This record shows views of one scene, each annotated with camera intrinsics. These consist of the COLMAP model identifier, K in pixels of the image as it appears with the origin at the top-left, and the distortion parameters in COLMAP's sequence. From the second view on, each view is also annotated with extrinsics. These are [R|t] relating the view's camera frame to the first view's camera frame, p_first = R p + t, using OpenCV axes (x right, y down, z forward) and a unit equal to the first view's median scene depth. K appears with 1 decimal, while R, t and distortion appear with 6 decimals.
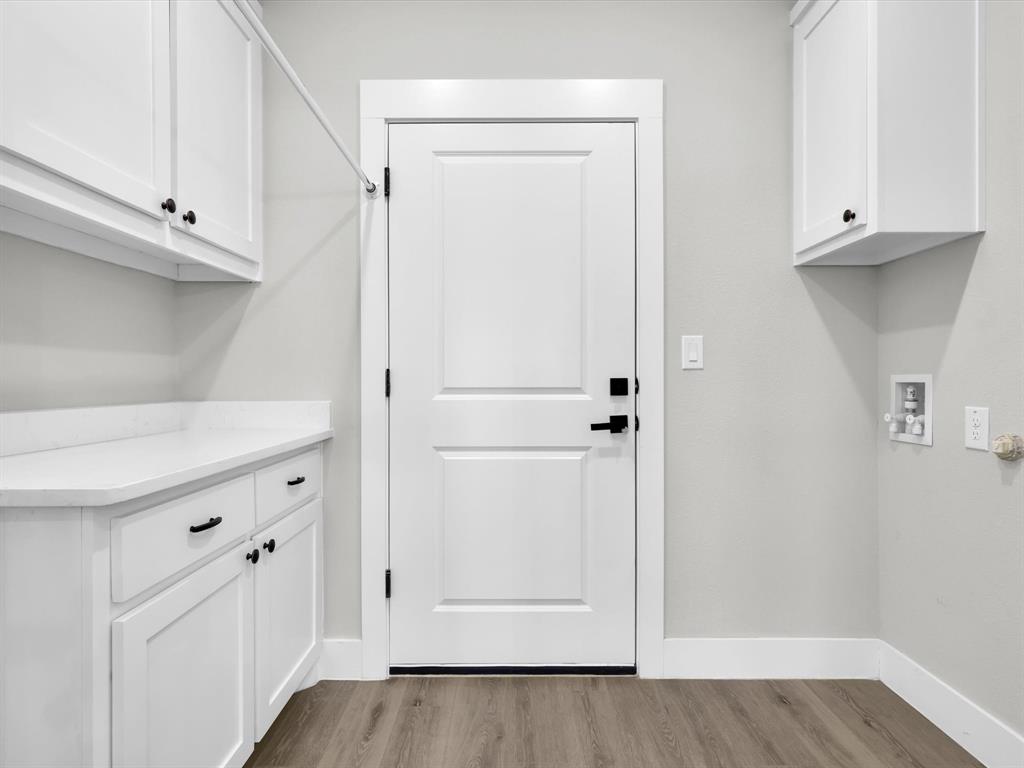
lens RADIAL K [[550.3, 0, 509.8], [0, 550.3, 382.4], [0, 0, 1]] dist [0.000622, 0.000874]
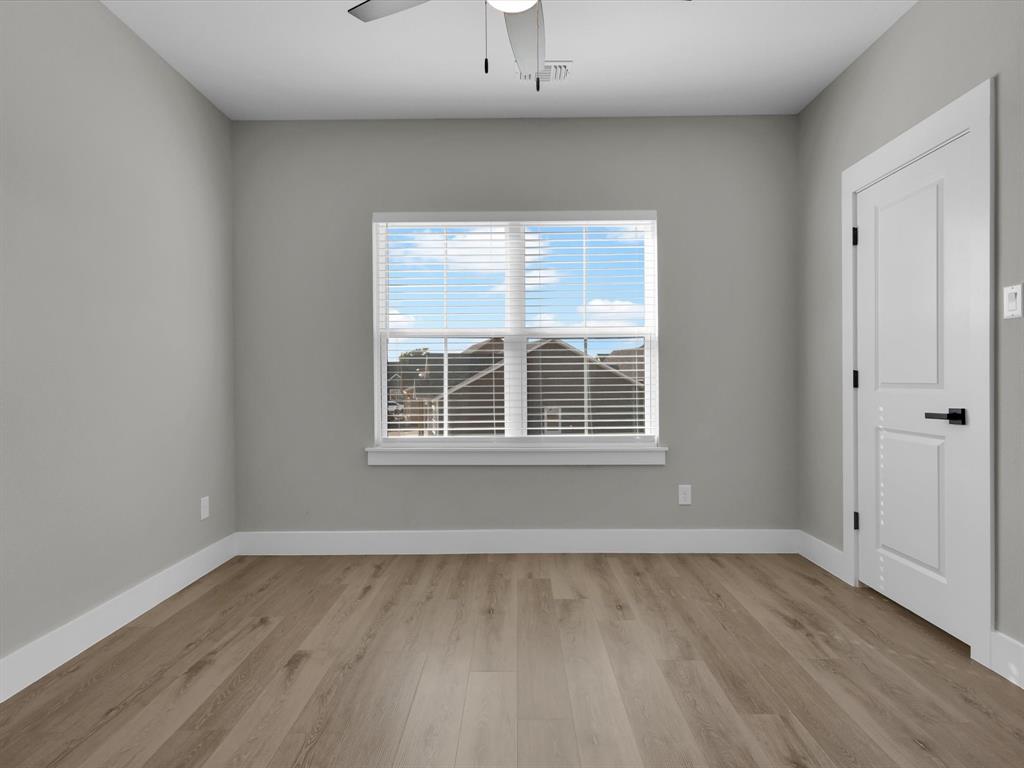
lens RADIAL K [[550.3, 0, 509.8], [0, 550.3, 382.4], [0, 0, 1]] dist [0.000622, 0.000874]
pose [[-0.004300, 0.013165, -0.999904, 1.255837], [-0.007729, 0.999883, 0.013198, 0.002627], [0.999961, 0.007785, -0.004198, 0.122878]]
